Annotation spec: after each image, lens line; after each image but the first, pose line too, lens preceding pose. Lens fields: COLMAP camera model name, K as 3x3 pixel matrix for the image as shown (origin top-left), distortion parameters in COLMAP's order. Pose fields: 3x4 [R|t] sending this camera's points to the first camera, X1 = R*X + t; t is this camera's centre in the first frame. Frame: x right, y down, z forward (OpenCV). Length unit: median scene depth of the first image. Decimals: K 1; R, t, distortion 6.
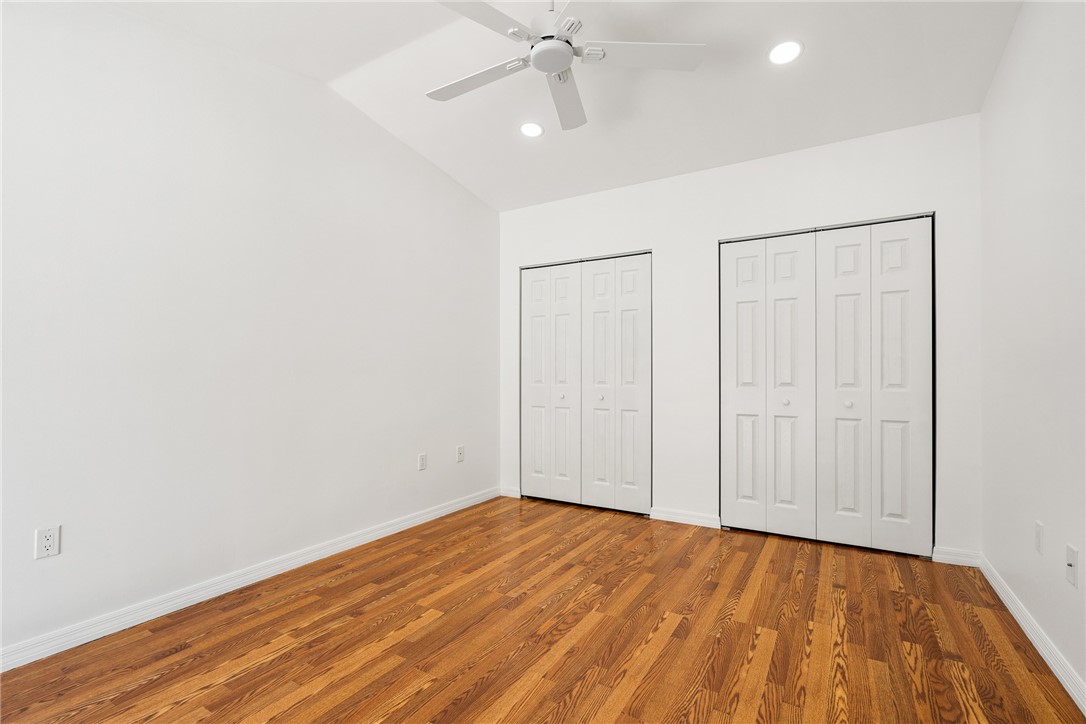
lens RADIAL K [[502.0, 0, 542.1], [0, 502.0, 368.1], [0, 0, 1]] dist [-0.002041, 0.000367]
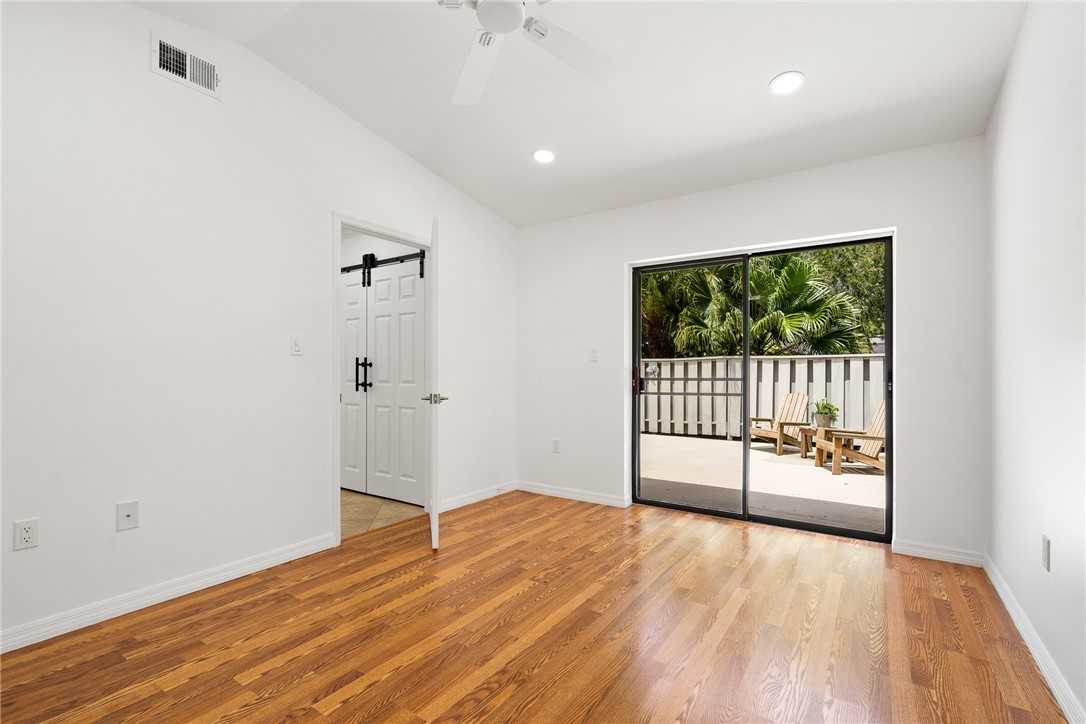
lens RADIAL K [[490.5, 0, 530.7], [0, 490.5, 370.9], [0, 0, 1]] dist [-0.001320, 0.000114]
pose [[-0.997480, 0.001474, 0.070935, -0.087437], [0.000663, 0.999934, -0.011455, 0.017150], [-0.070947, -0.011379, -0.997415, 1.738294]]
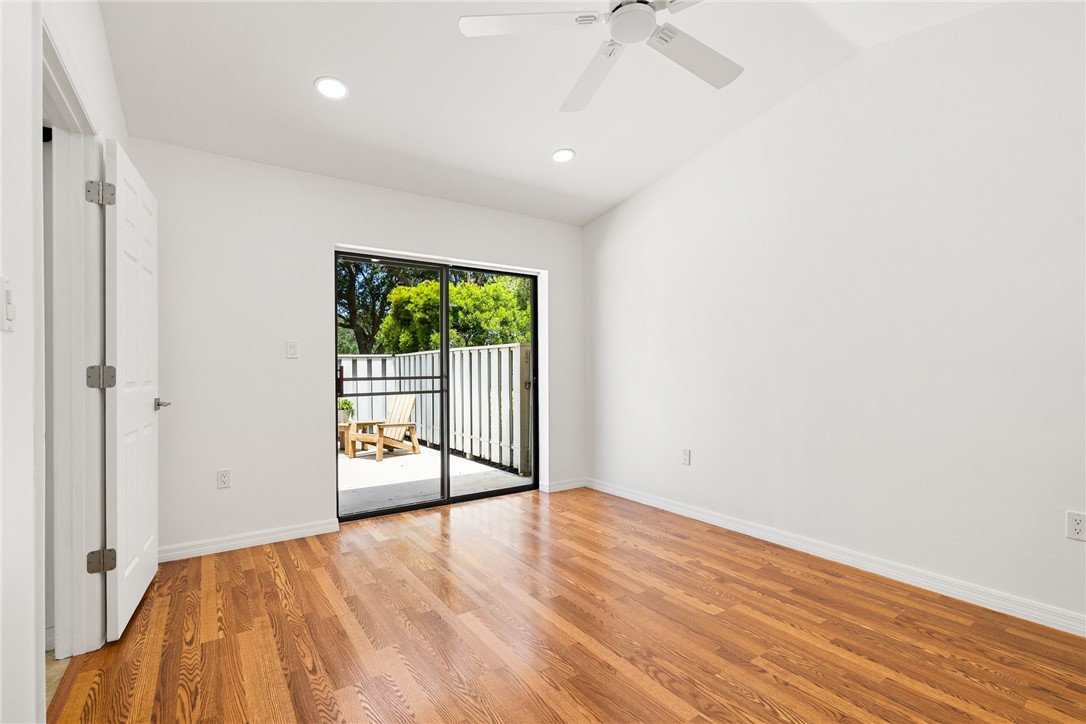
lens RADIAL K [[502.0, 0, 542.1], [0, 502.0, 368.1], [0, 0, 1]] dist [-0.002041, 0.000367]
pose [[-0.421806, 0.003914, -0.906677, 0.861531], [0.015734, 0.999872, -0.003003, 0.004689], [0.906549, -0.015532, -0.421814, 1.156465]]
